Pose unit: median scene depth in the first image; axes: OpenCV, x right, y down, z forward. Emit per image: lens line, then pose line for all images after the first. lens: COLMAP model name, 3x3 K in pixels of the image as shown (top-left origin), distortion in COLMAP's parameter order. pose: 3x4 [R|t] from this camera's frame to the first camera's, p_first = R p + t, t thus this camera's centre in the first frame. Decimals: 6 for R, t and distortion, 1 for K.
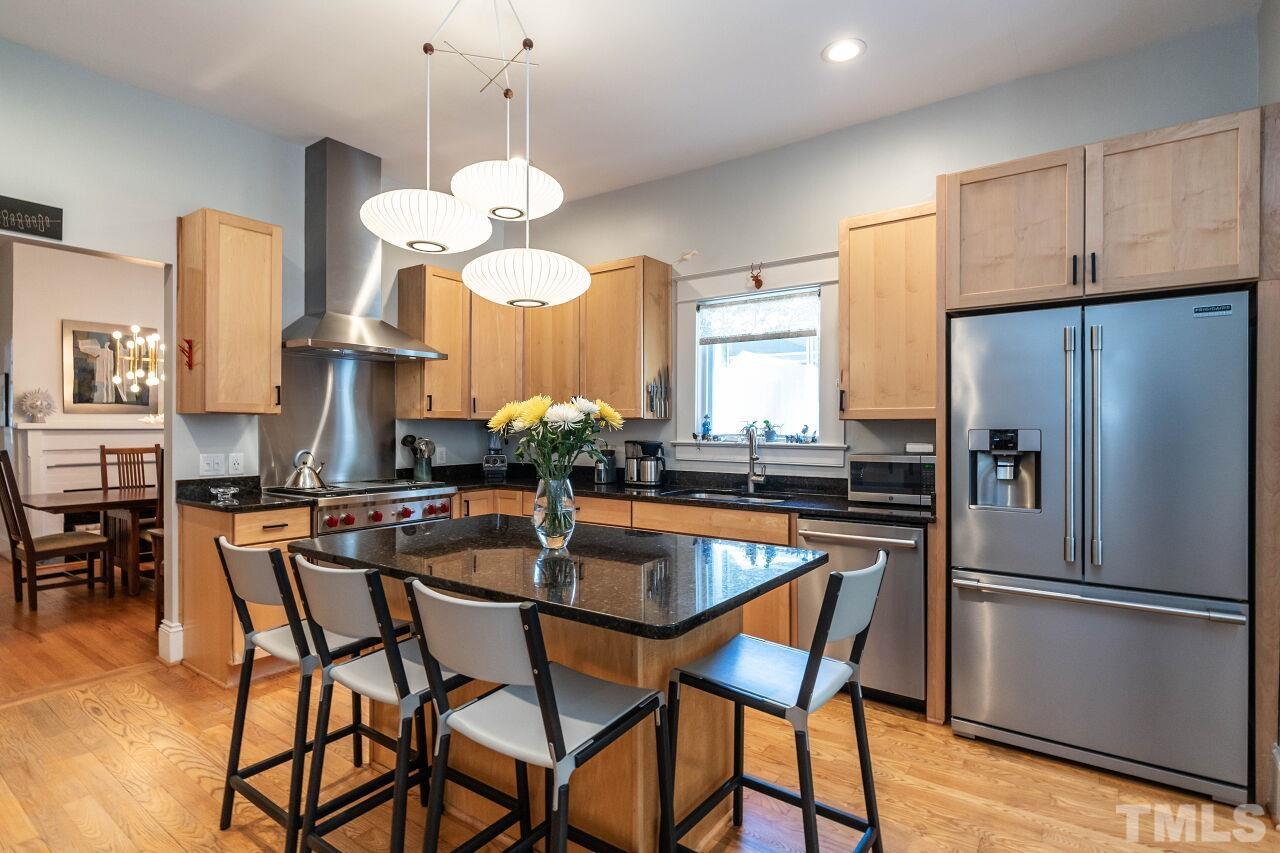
lens RADIAL K [[638.8, 0, 636.4], [0, 638.8, 422.2], [0, 0, 1]] dist [-0.004340, -0.000380]
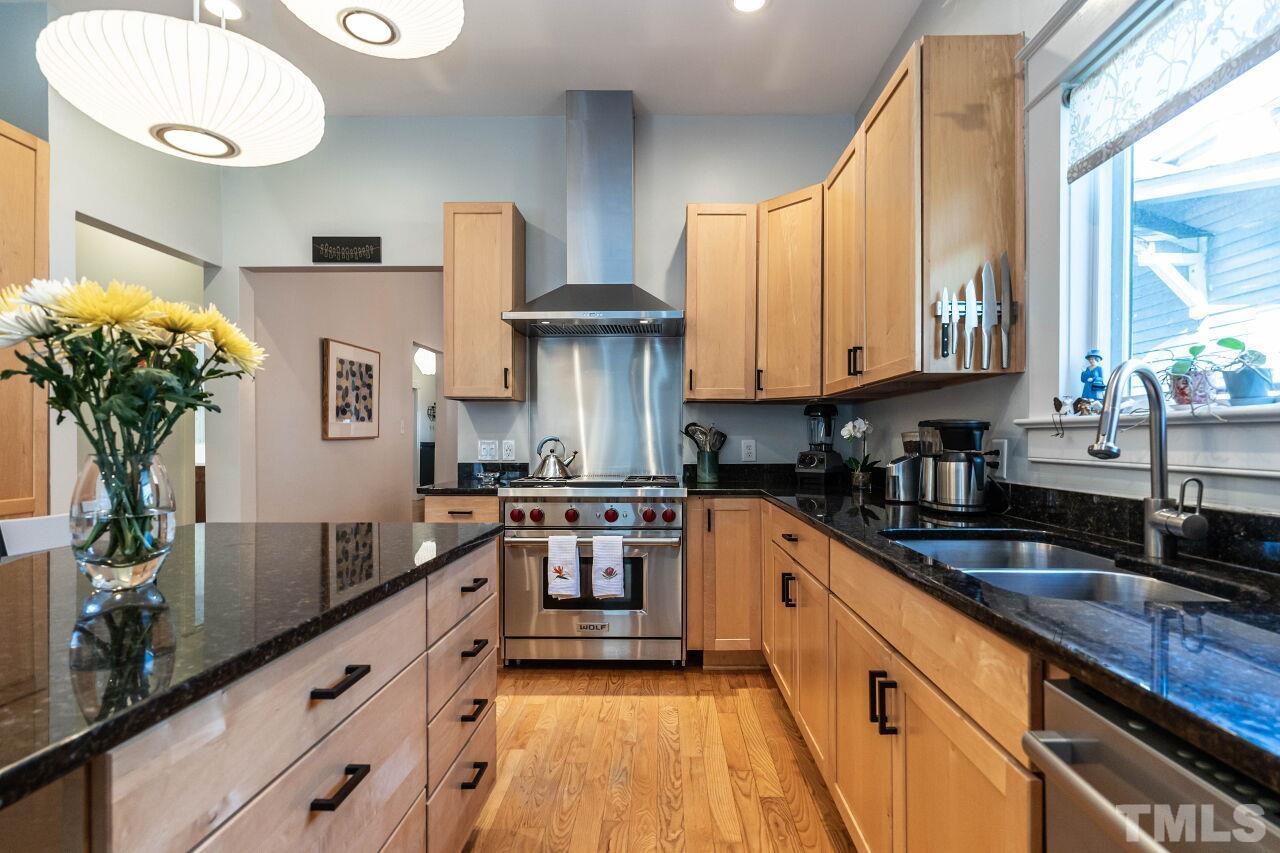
lens RADIAL K [[623.9, 0, 640.5], [0, 623.9, 437.8], [0, 0, 1]] dist [-0.003957, 0.000446]
pose [[0.559645, -0.004306, -0.828721, 0.277771], [0.006006, 0.999981, -0.001140, 0.042338], [0.828711, -0.004339, 0.559661, 0.547092]]
